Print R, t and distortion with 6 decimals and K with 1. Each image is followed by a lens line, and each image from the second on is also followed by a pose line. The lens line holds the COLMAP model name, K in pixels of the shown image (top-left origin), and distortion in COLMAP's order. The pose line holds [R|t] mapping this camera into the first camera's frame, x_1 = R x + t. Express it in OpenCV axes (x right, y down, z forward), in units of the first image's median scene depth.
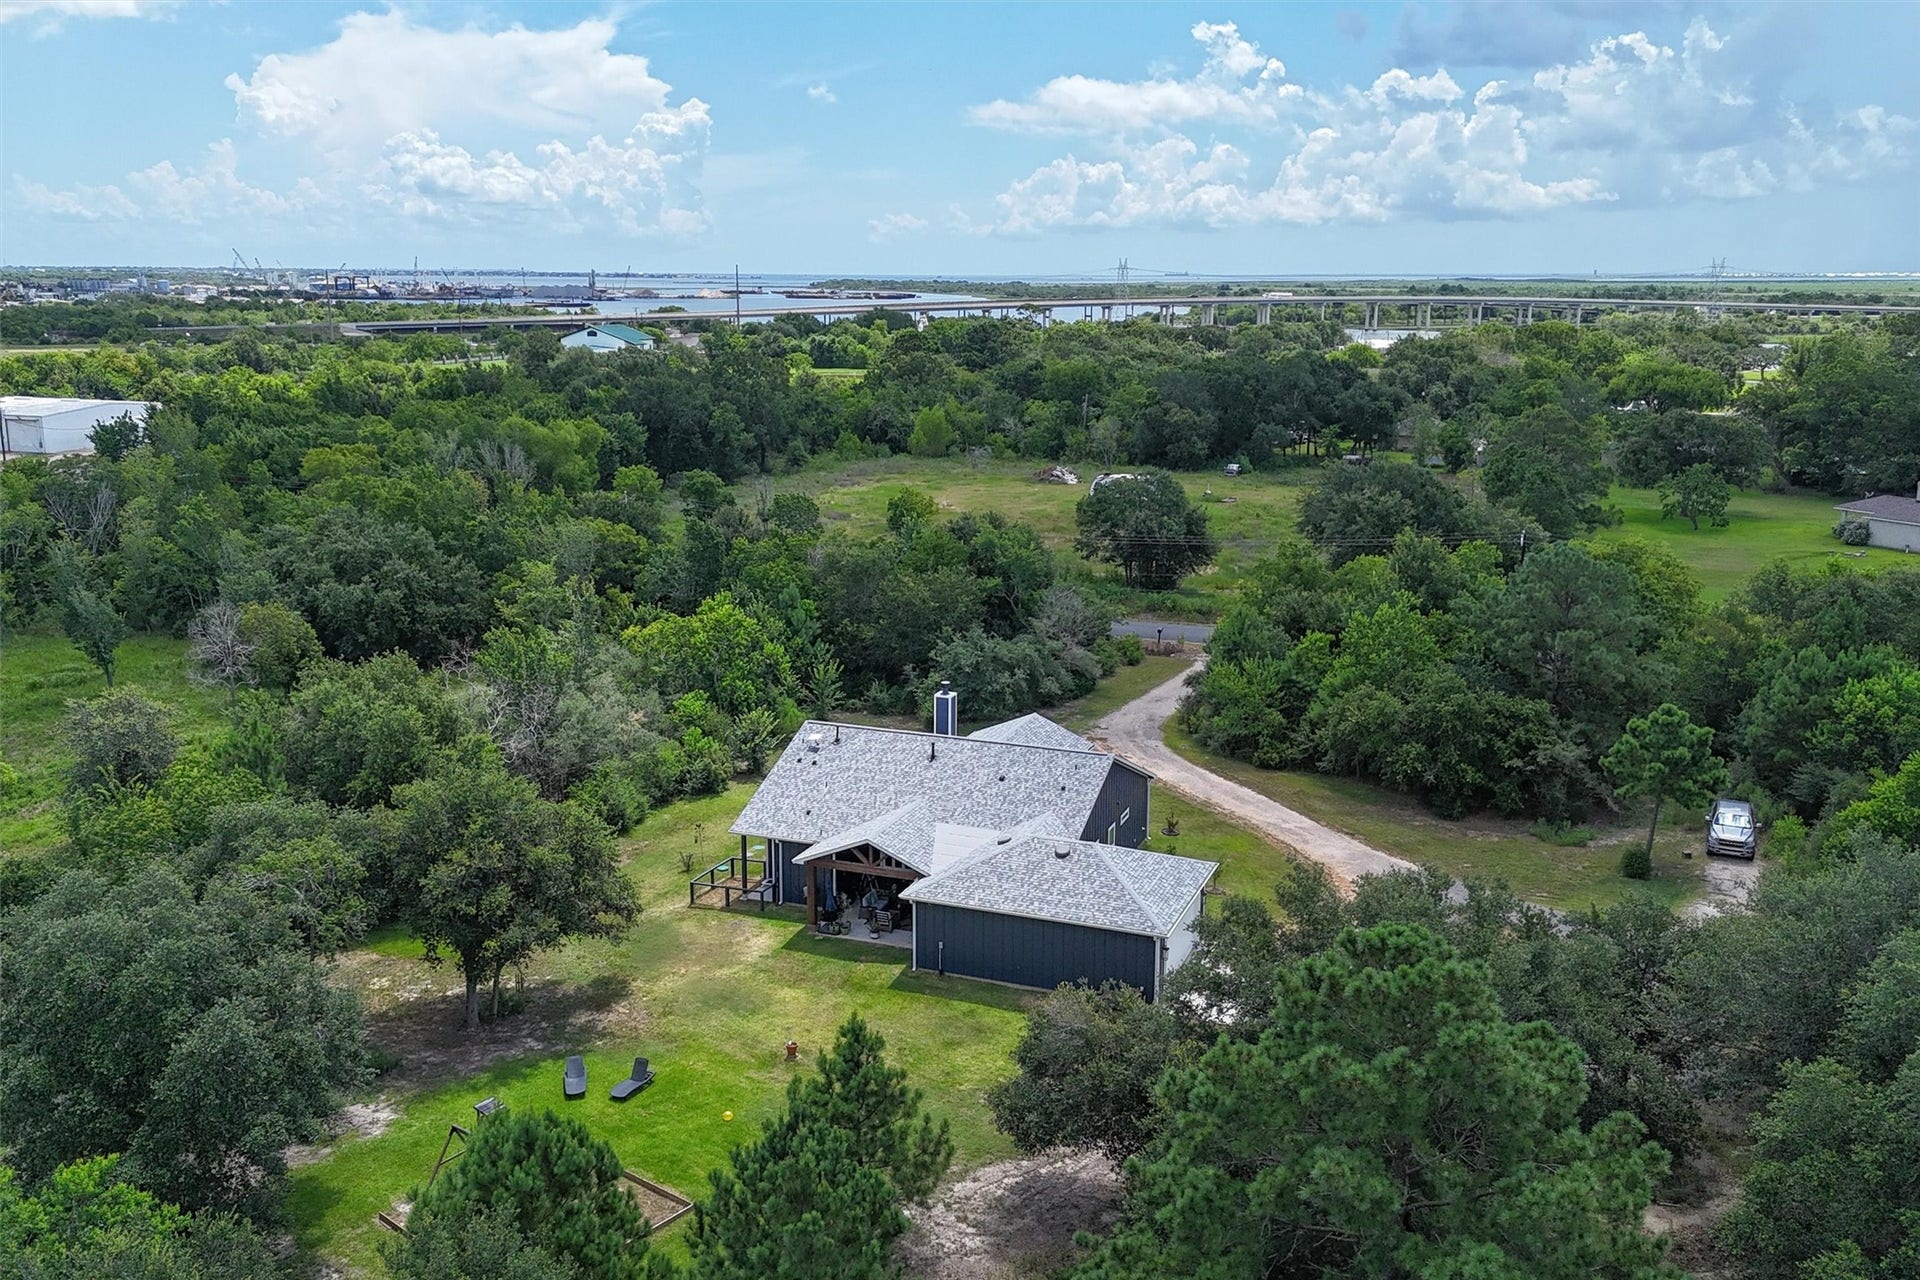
lens RADIAL K [[1671.2, 0, 952.8], [0, 1671.2, 639.5], [0, 0, 1]] dist [0.107693, -0.172074]
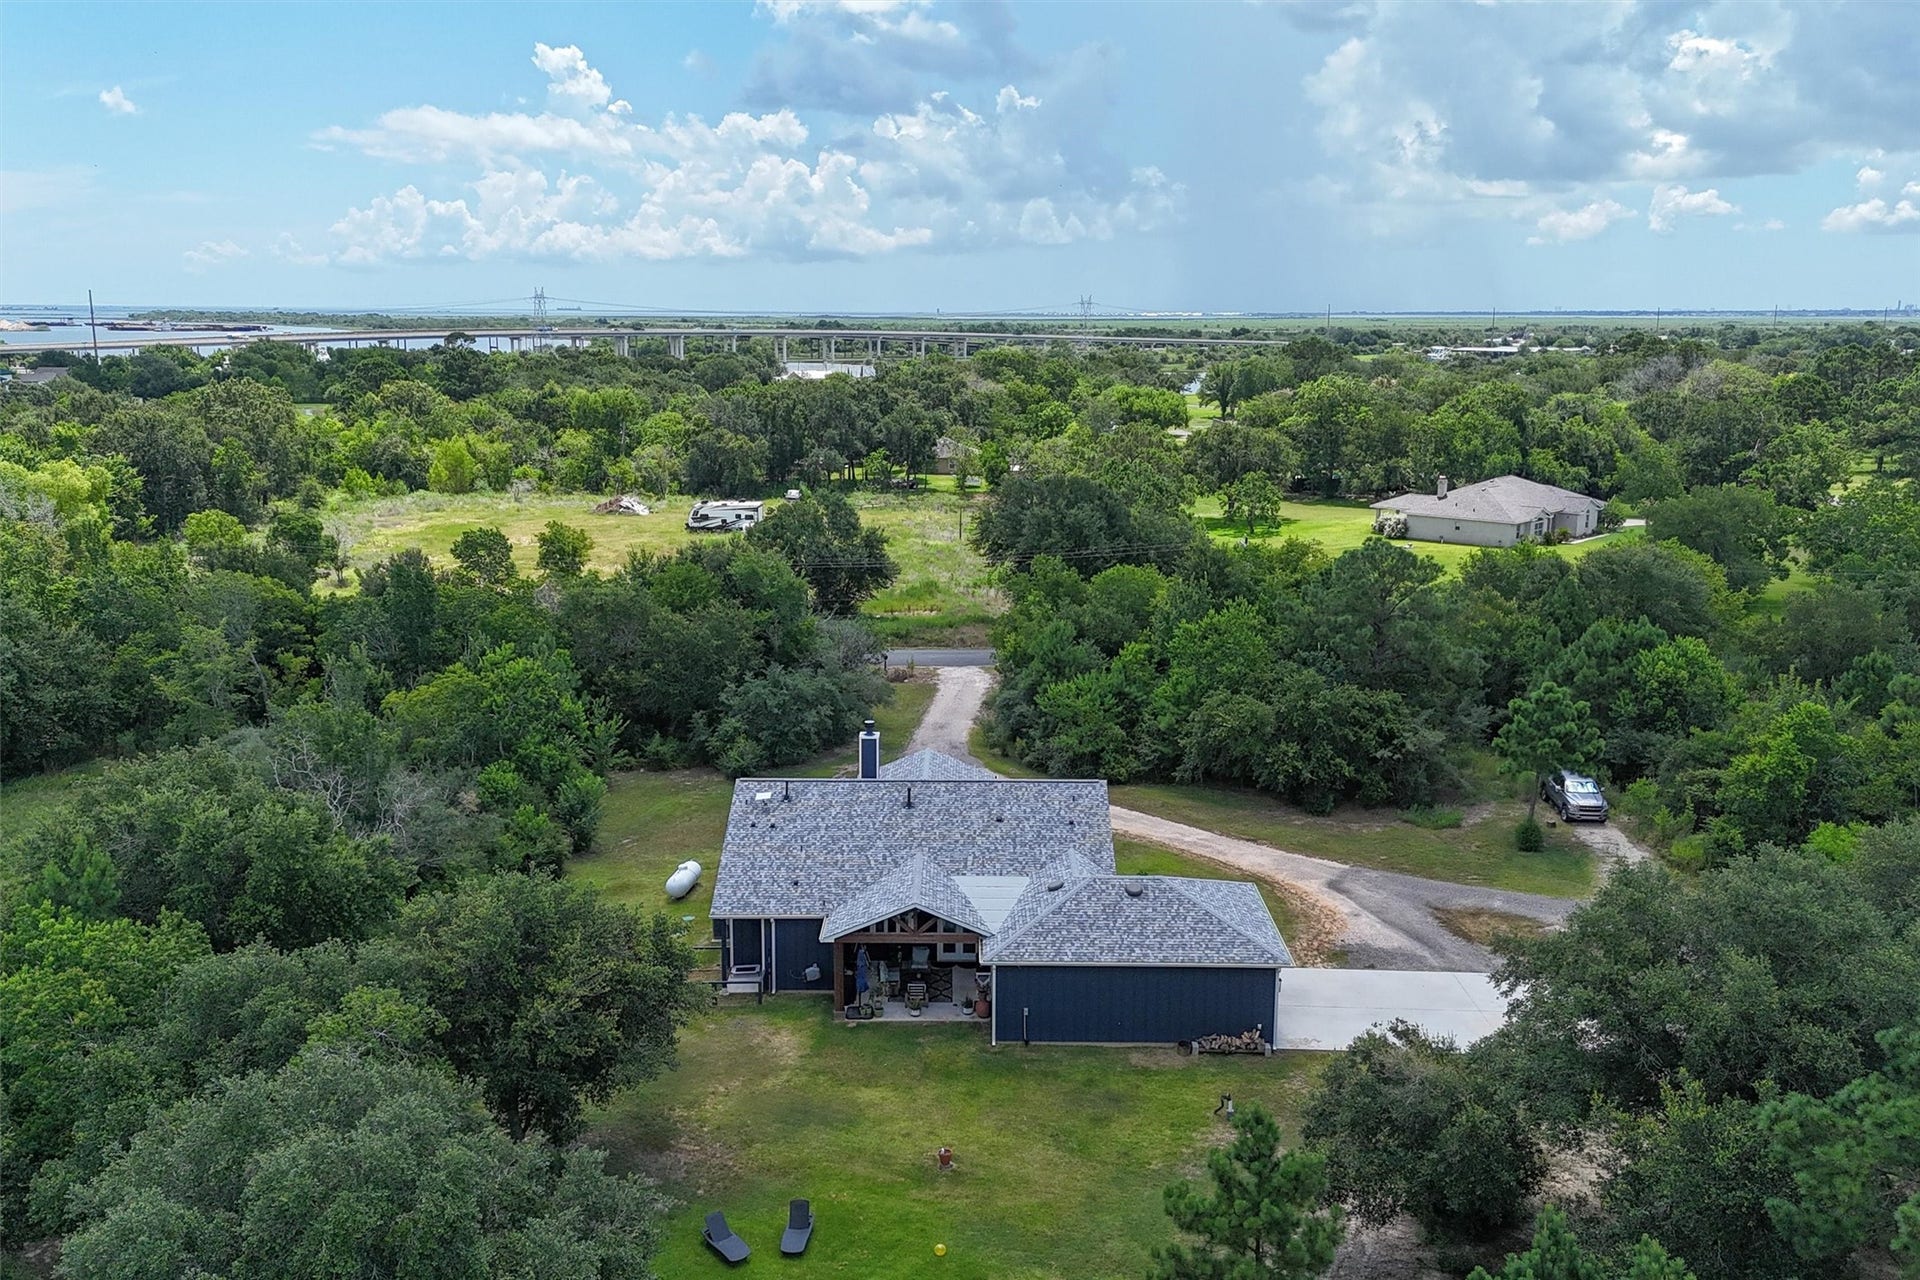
lens RADIAL K [[1671.2, 0, 952.8], [0, 1671.2, 639.5], [0, 0, 1]] dist [0.107693, -0.172074]
pose [[0.931824, -0.068841, 0.356320, -0.236038], [0.076103, 0.997080, -0.006384, -0.007838], [-0.354840, 0.033066, 0.934342, 0.120215]]
